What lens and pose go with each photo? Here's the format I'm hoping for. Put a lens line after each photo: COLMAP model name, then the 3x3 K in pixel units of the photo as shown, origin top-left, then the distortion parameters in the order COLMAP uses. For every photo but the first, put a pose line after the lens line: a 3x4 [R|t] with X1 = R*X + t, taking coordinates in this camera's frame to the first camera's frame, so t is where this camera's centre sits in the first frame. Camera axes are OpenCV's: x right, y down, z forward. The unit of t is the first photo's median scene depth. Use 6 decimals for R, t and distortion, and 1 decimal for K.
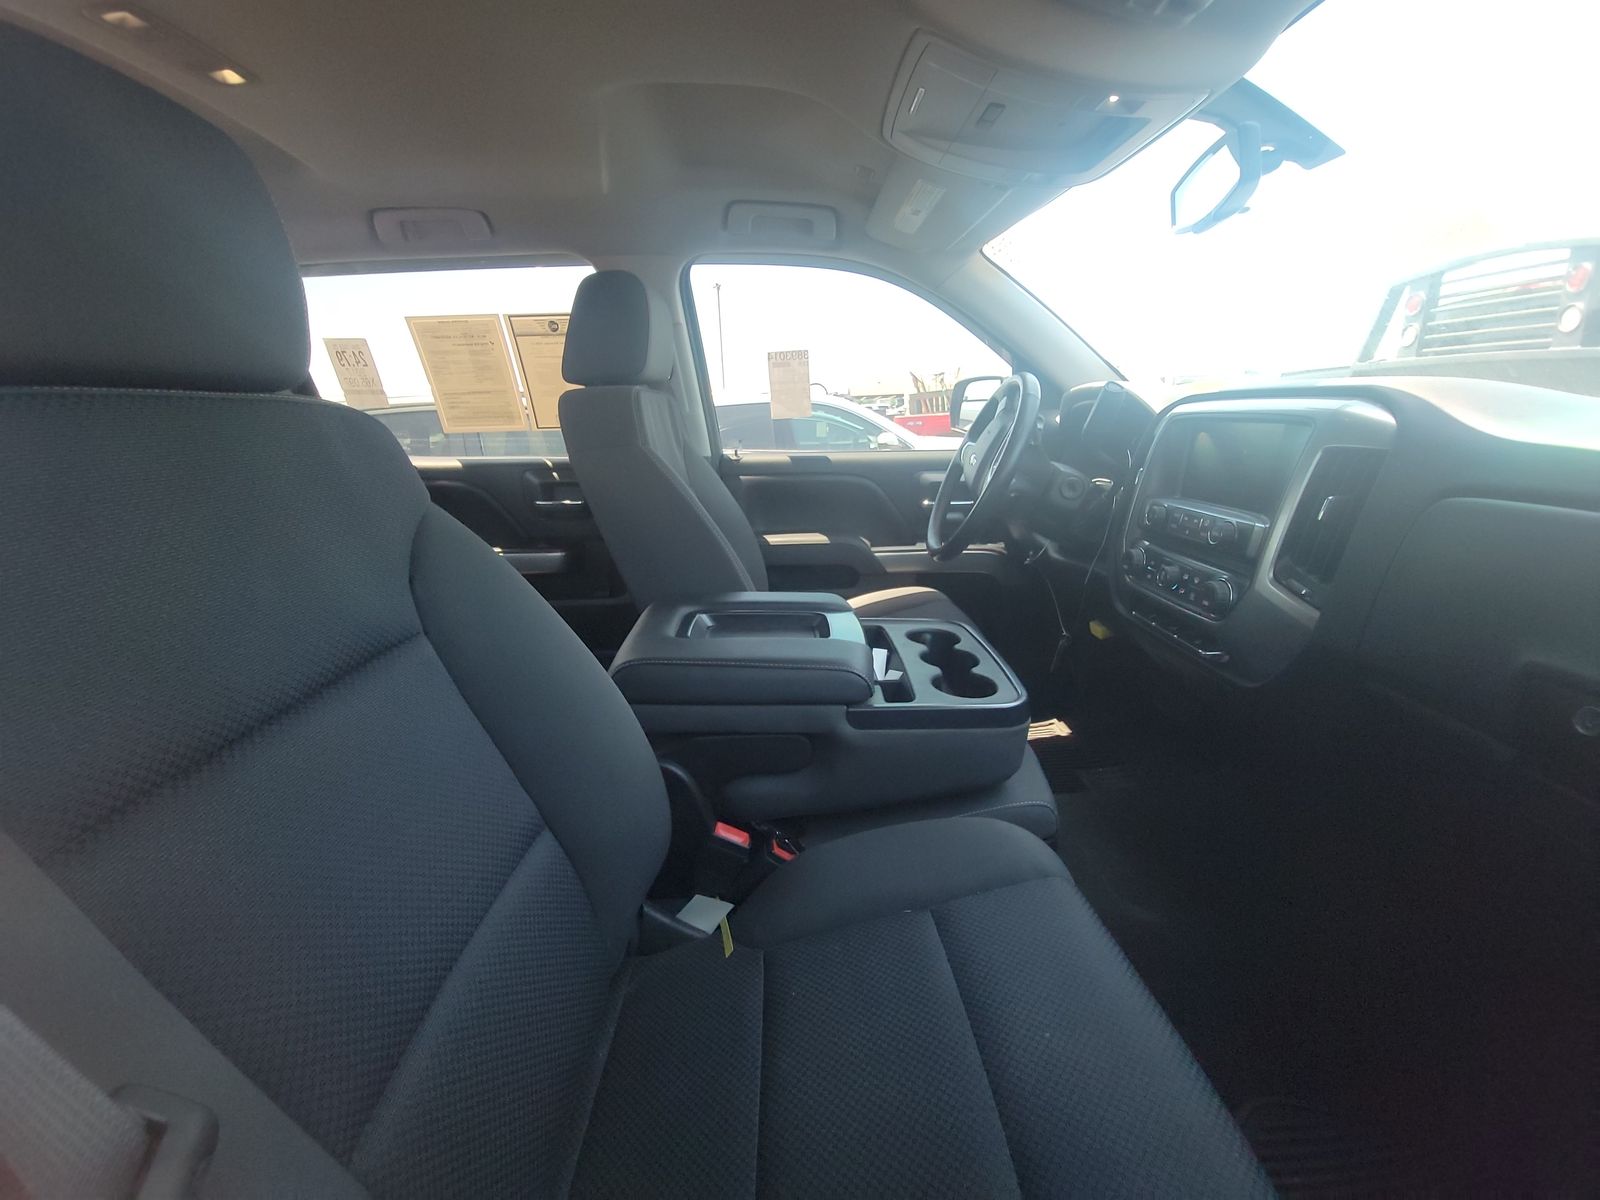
lens RADIAL K [[650.2, 0, 801.4], [0, 650.2, 609.0], [0, 0, 1]] dist [-0.007367, -0.000224]
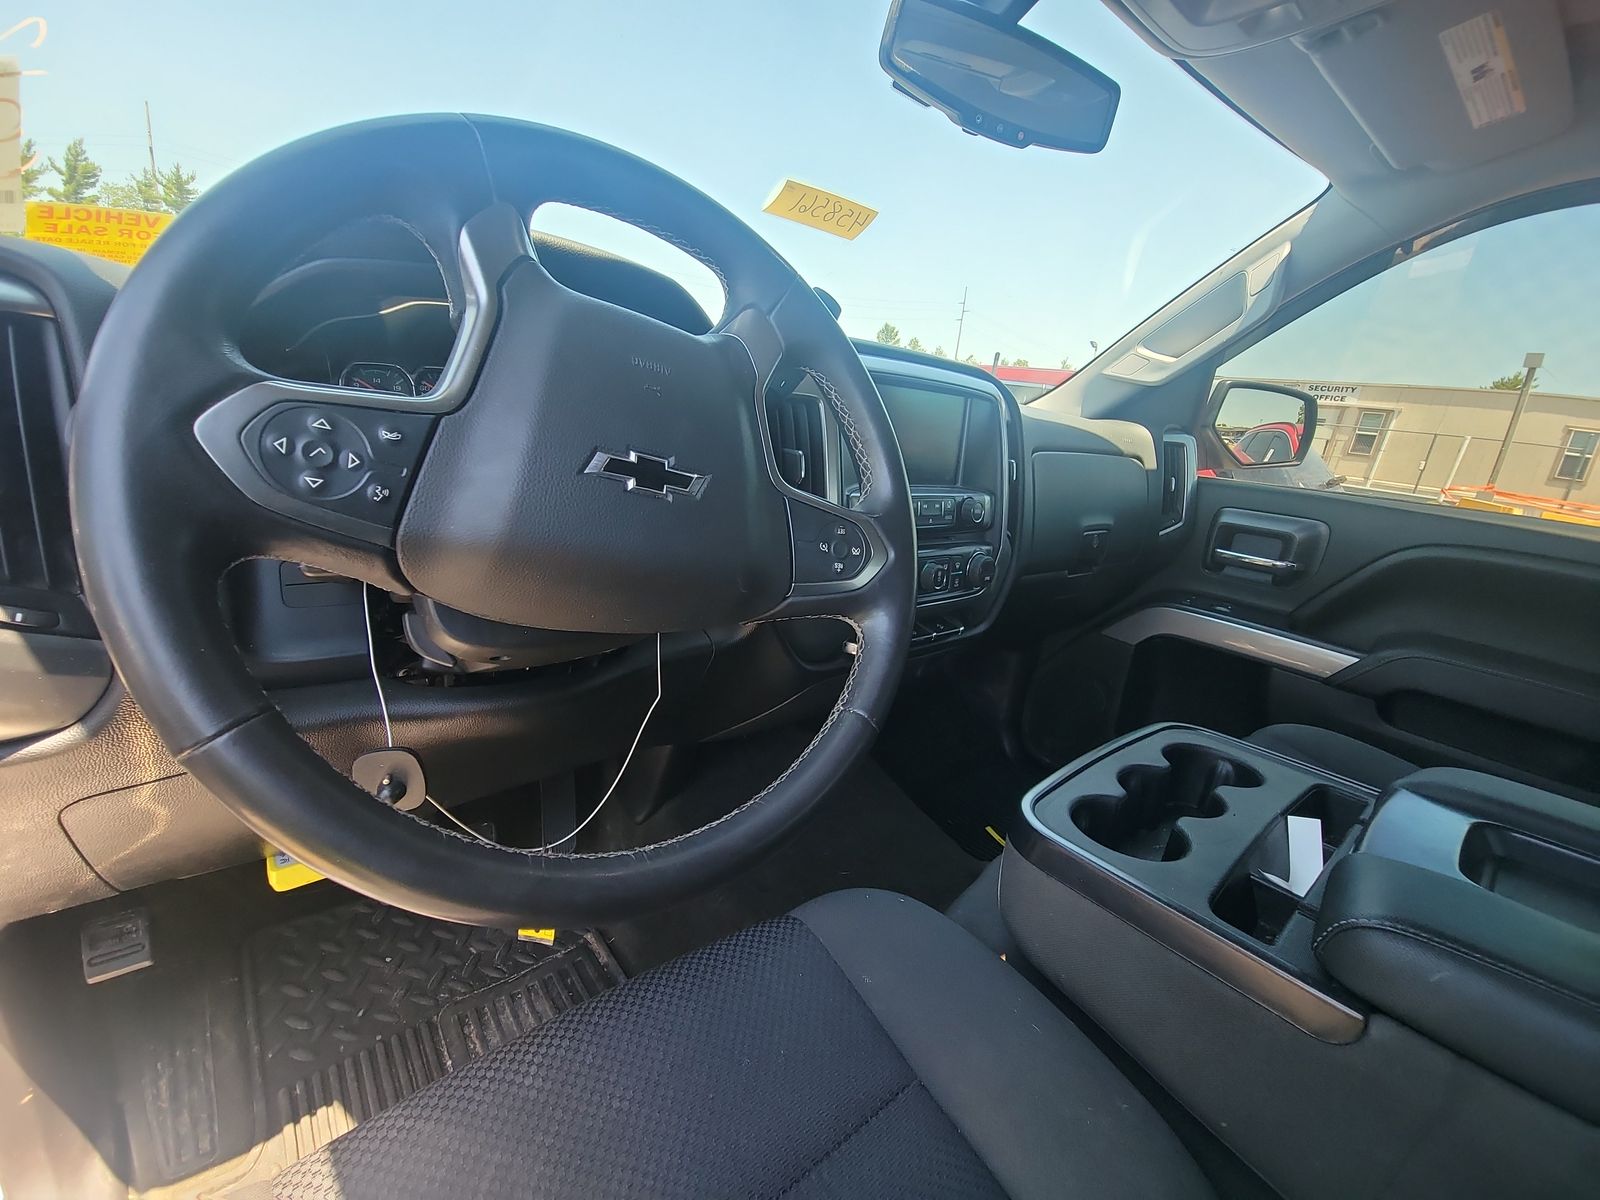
lens RADIAL K [[650.2, 0, 801.4], [0, 650.2, 609.0], [0, 0, 1]] dist [-0.007367, -0.000224]
pose [[-0.617387, -0.258580, 0.742946, 0.037978], [0.163182, 0.881792, 0.442509, -0.415394], [-0.769548, 0.394435, -0.502211, 1.581606]]
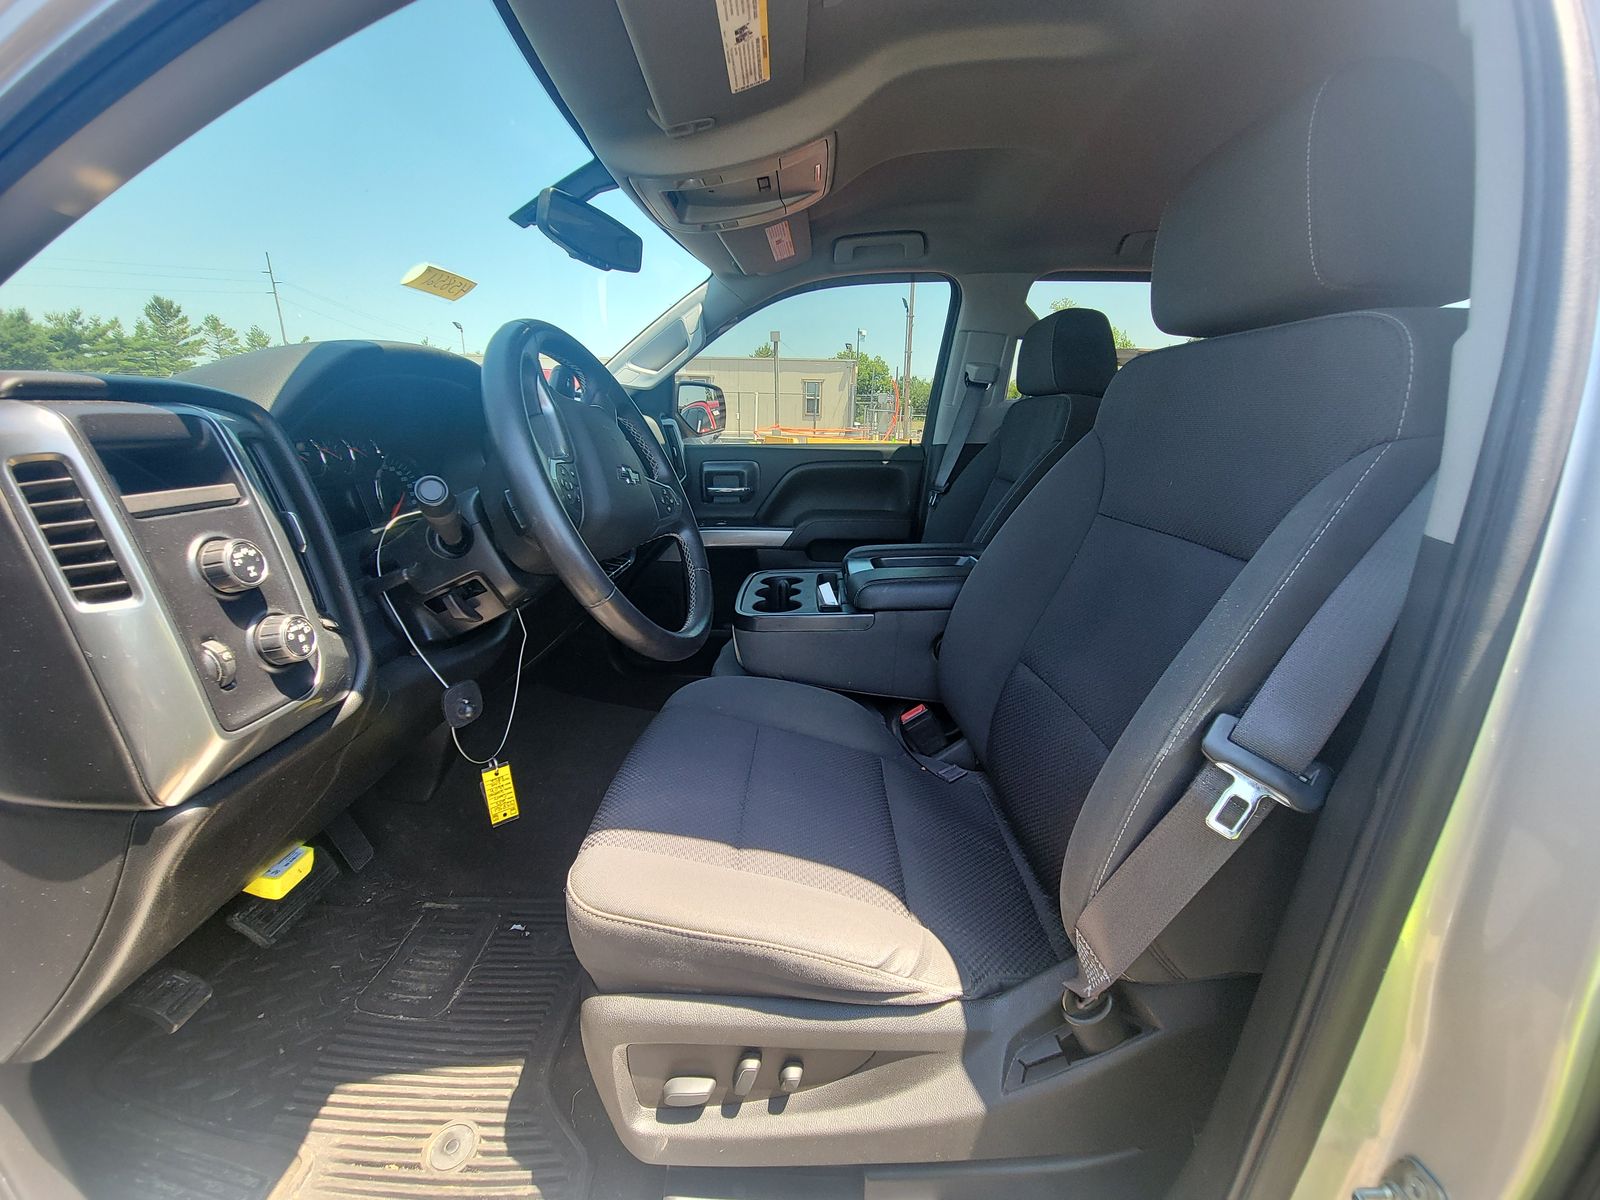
lens RADIAL K [[650.2, 0, 801.4], [0, 650.2, 609.0], [0, 0, 1]] dist [-0.007367, -0.000224]
pose [[-0.998408, 0.015203, 0.054324, 0.119228], [0.042821, 0.831152, 0.554393, -0.639344], [-0.036723, 0.555837, -0.830480, 2.201556]]
